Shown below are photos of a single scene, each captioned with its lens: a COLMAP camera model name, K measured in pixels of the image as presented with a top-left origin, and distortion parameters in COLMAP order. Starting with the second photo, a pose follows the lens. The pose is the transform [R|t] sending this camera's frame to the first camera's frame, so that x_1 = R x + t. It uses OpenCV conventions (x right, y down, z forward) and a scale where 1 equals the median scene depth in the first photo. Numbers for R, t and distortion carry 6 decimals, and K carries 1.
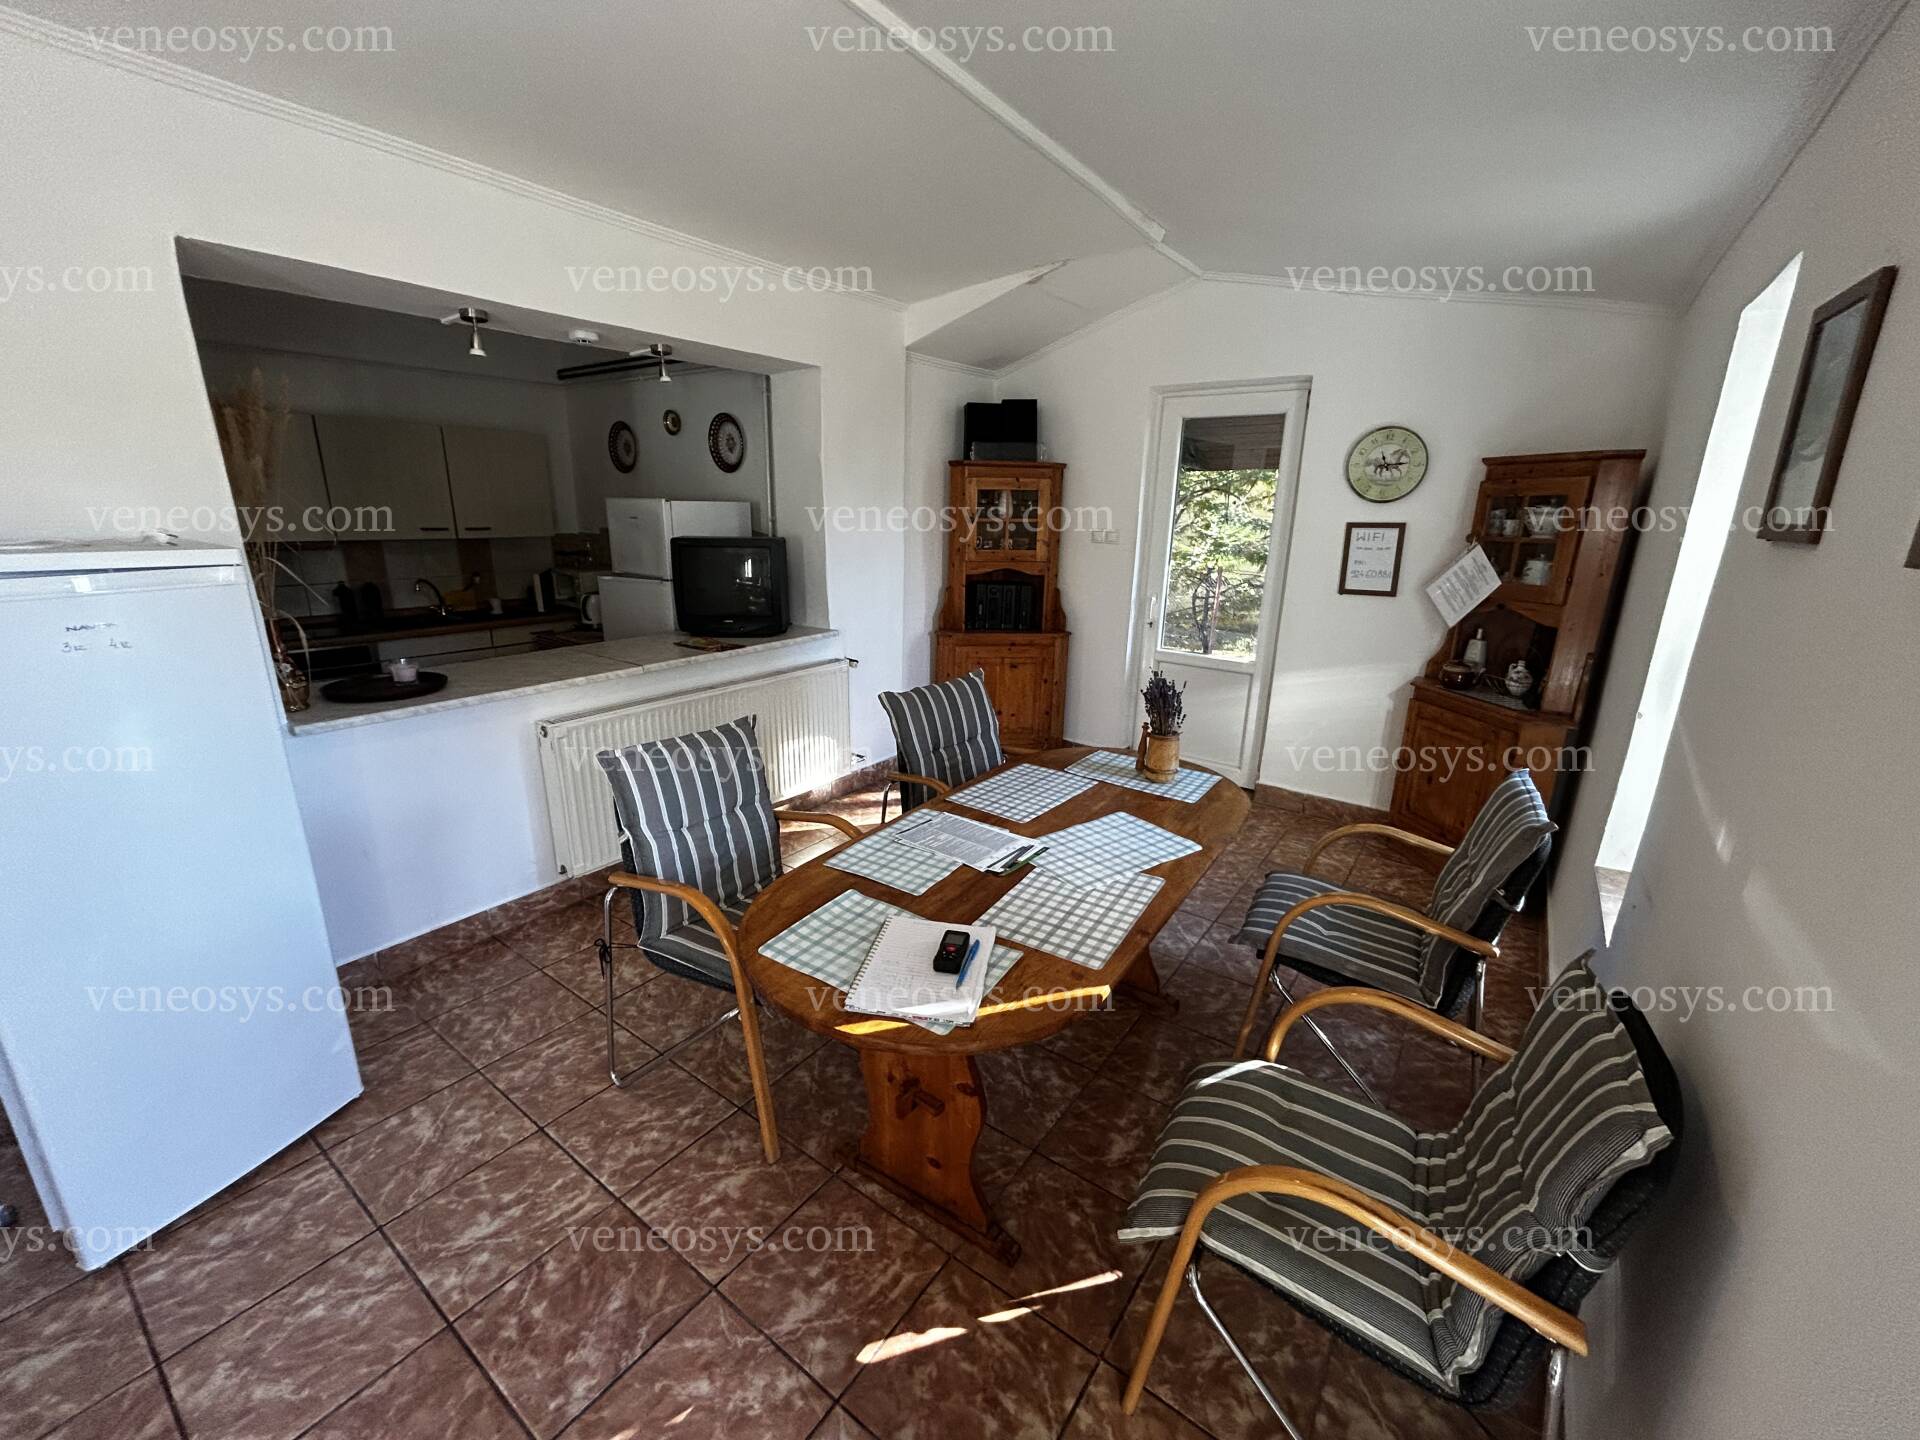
lens RADIAL K [[765.6, 0, 956.2], [0, 765.6, 719.2], [0, 0, 1]] dist [-0.002087, 0.000322]
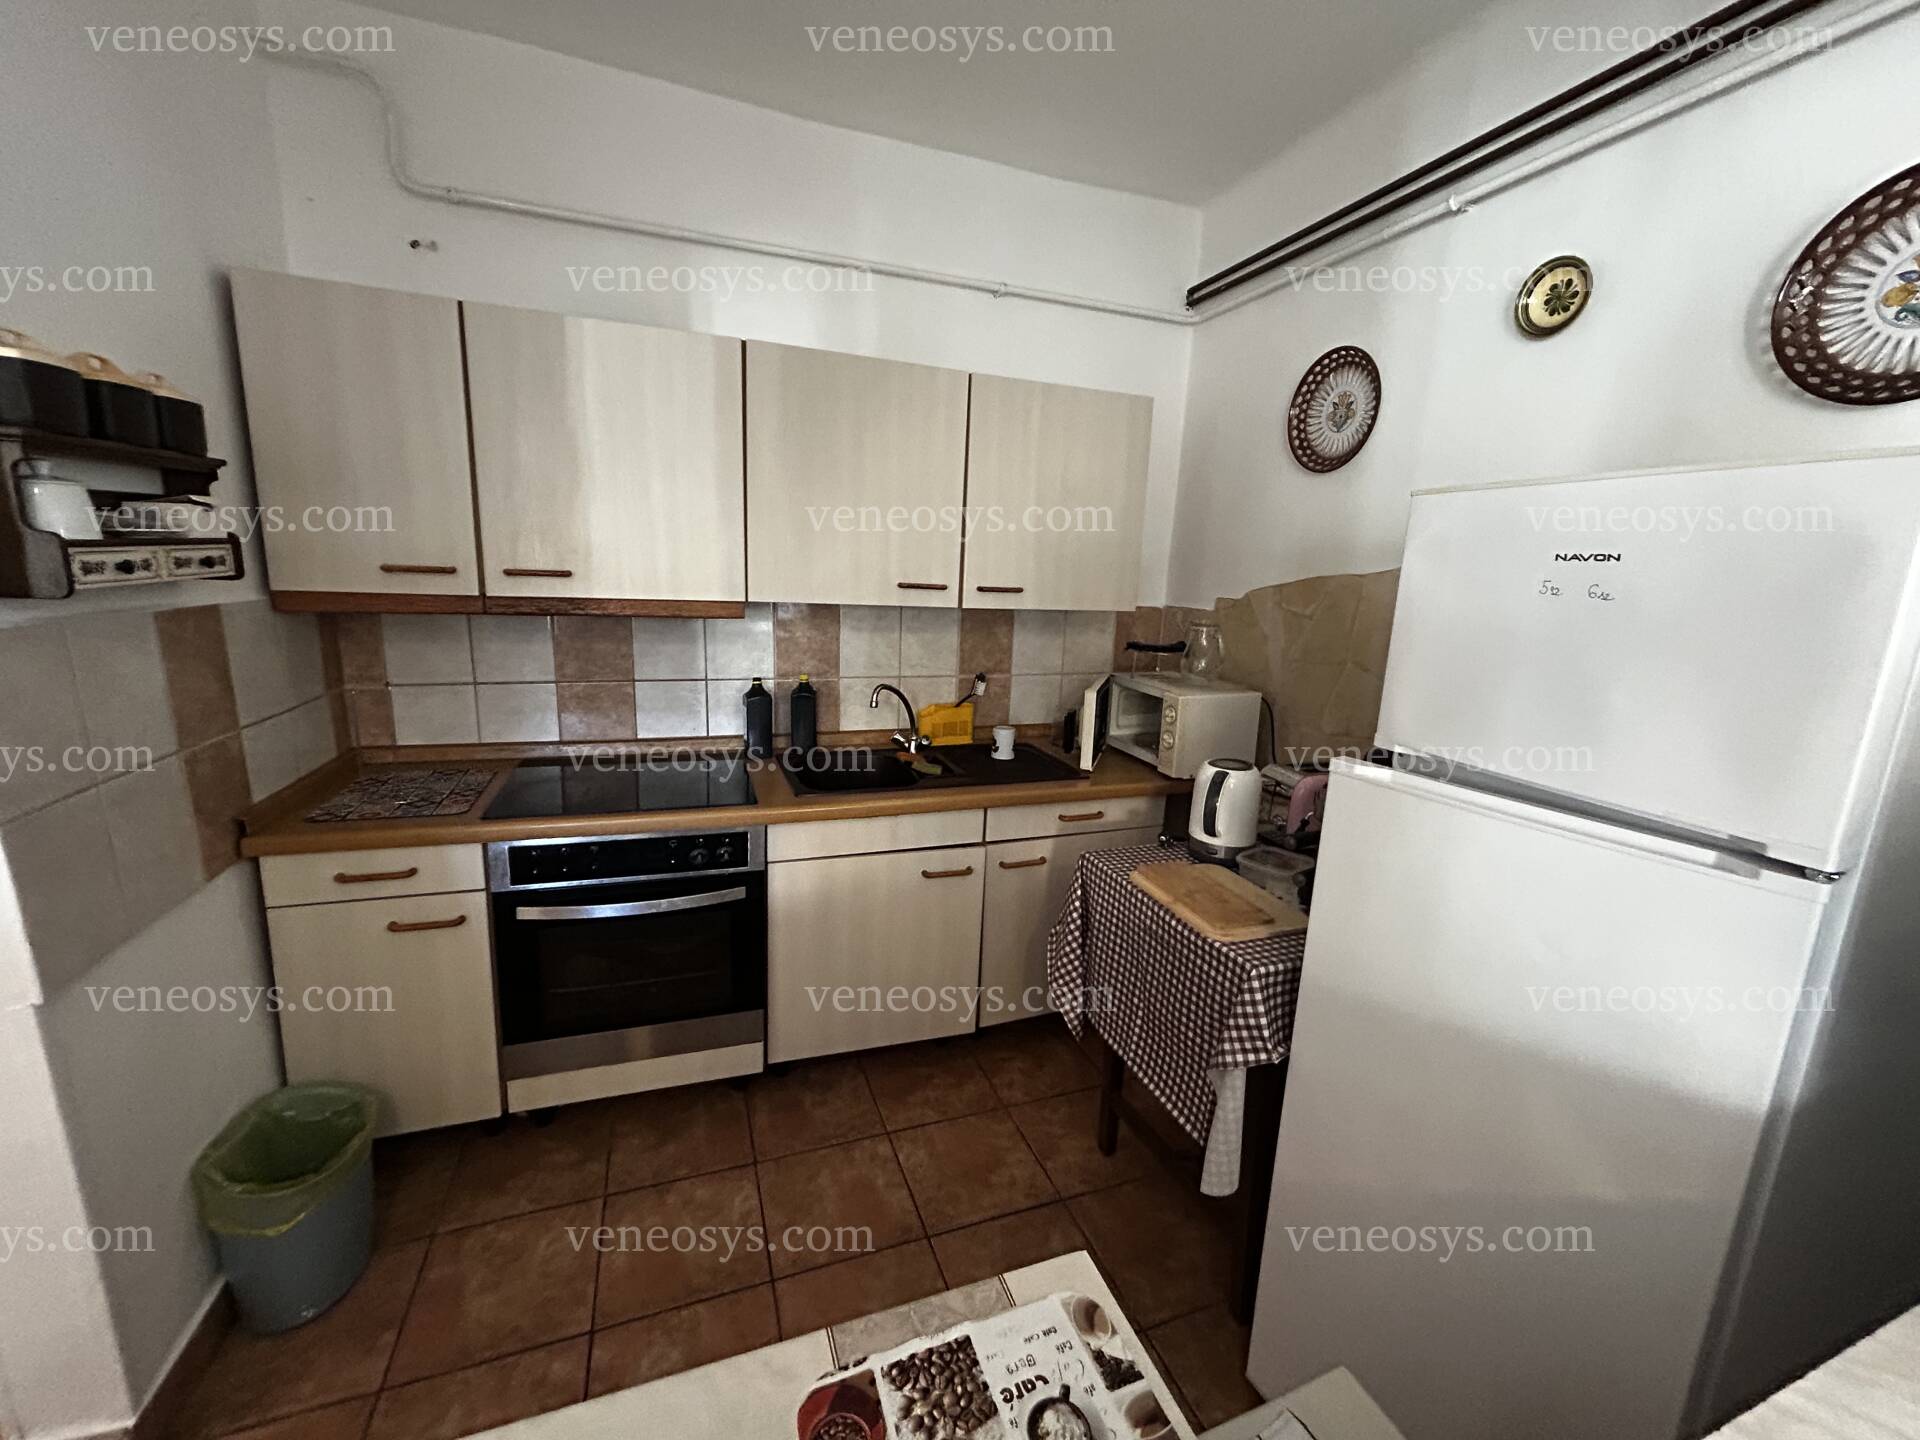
lens RADIAL K [[765.6, 0, 959.0], [0, 765.6, 721.9], [0, 0, 1]] dist [-0.002087, 0.000322]
pose [[0.830944, 0.124703, -0.542201, -0.377988], [-0.174334, 0.983837, -0.040897, -0.144247], [0.528337, 0.128507, 0.839253, 0.597835]]
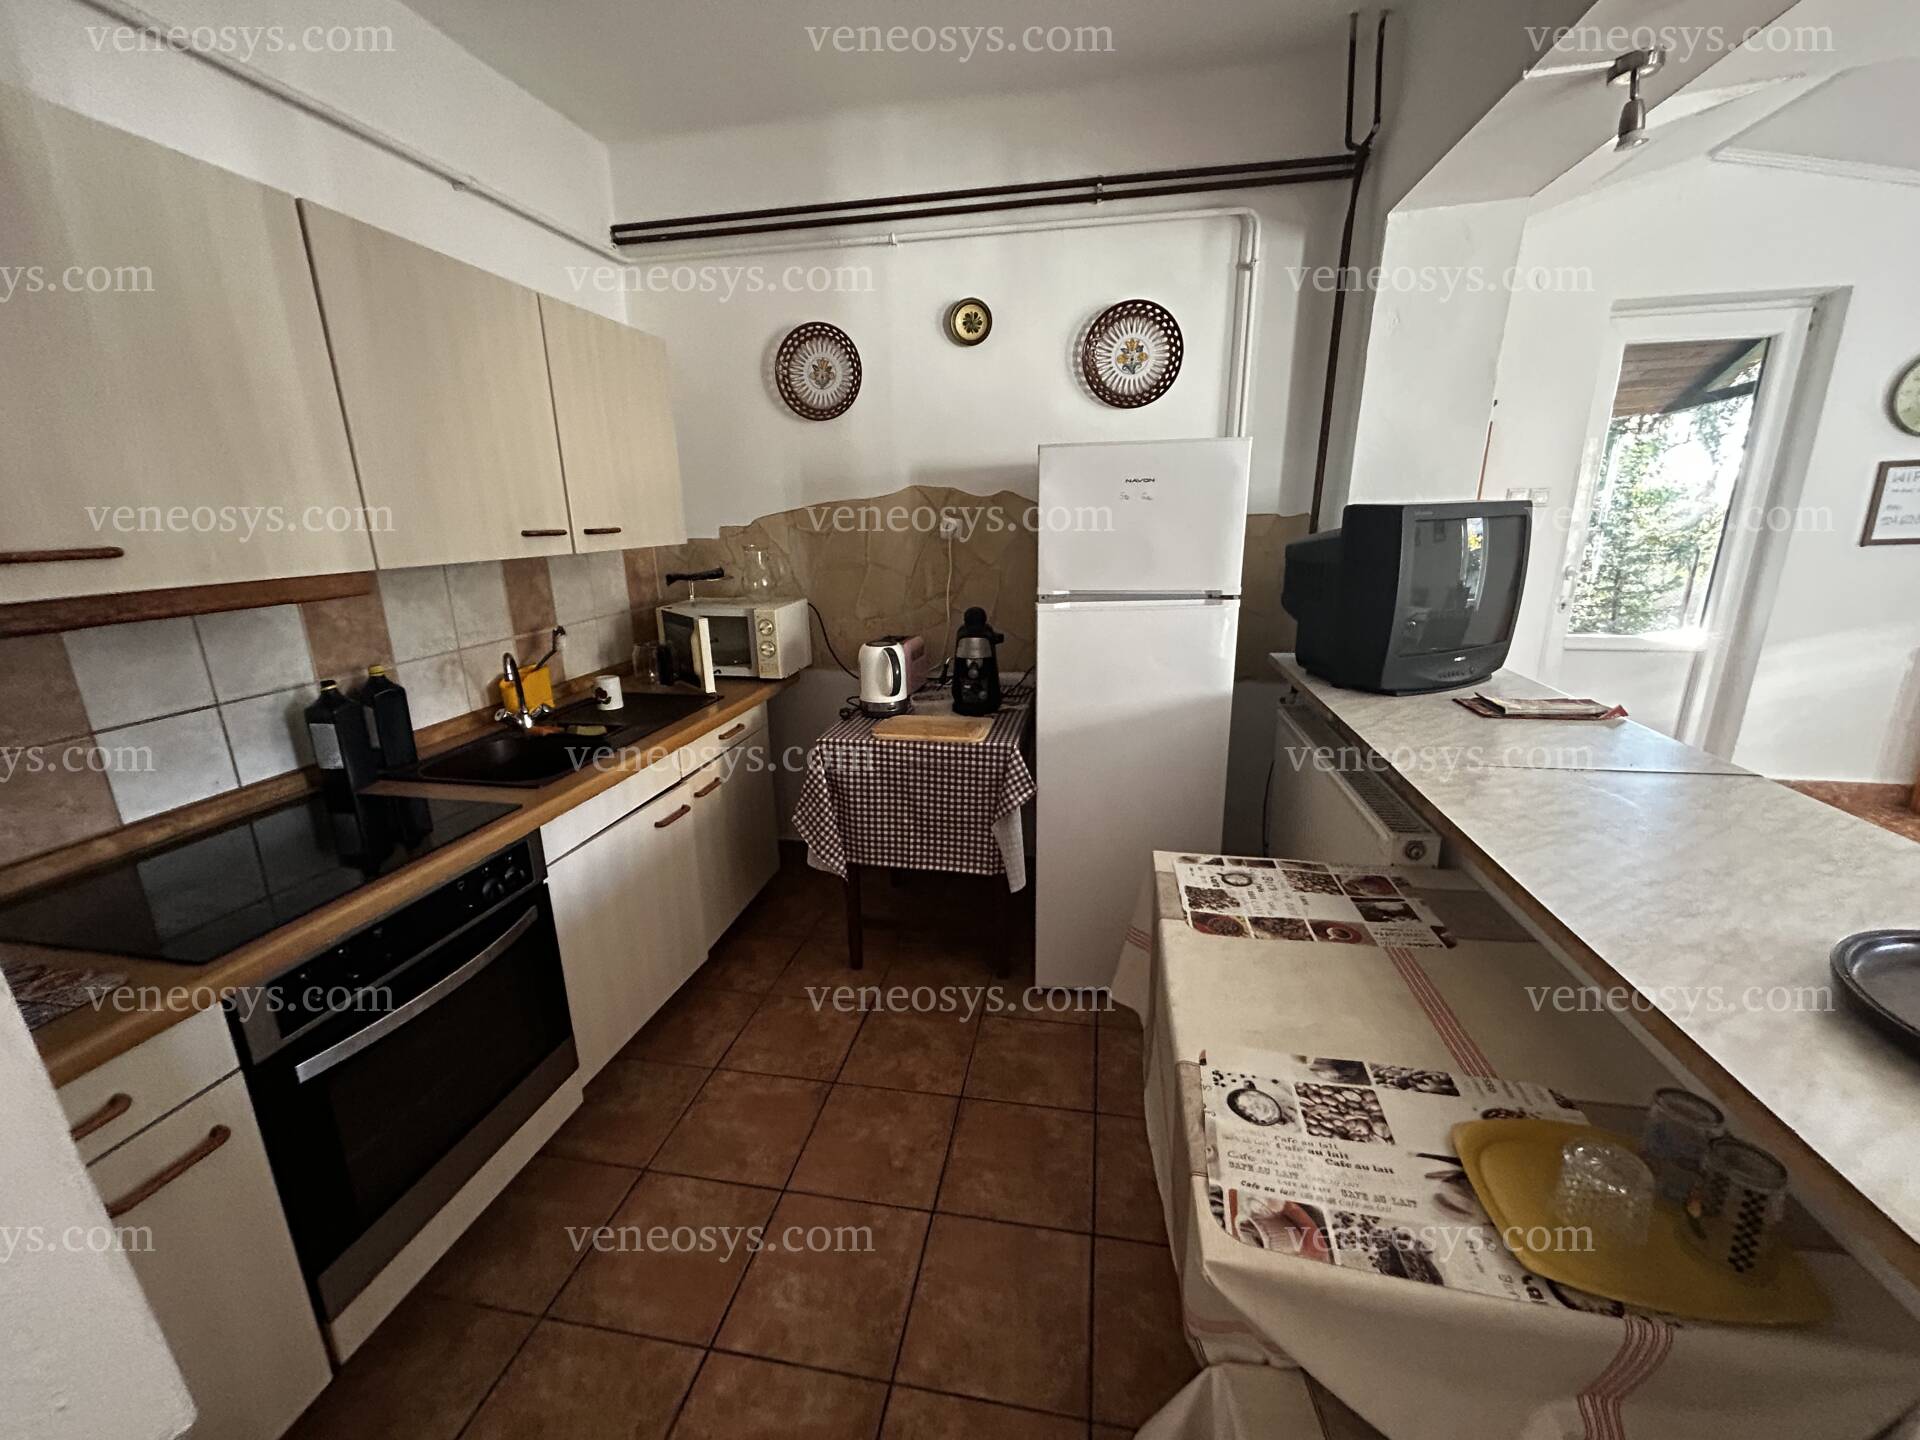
lens RADIAL K [[765.6, 0, 960.6], [0, 765.6, 720.1], [0, 0, 1]] dist [-0.002087, 0.000322]
pose [[0.904694, -0.149074, 0.399131, -0.631348], [0.151232, 0.988149, 0.026277, -0.117052], [-0.398318, 0.036589, 0.916517, 0.499223]]
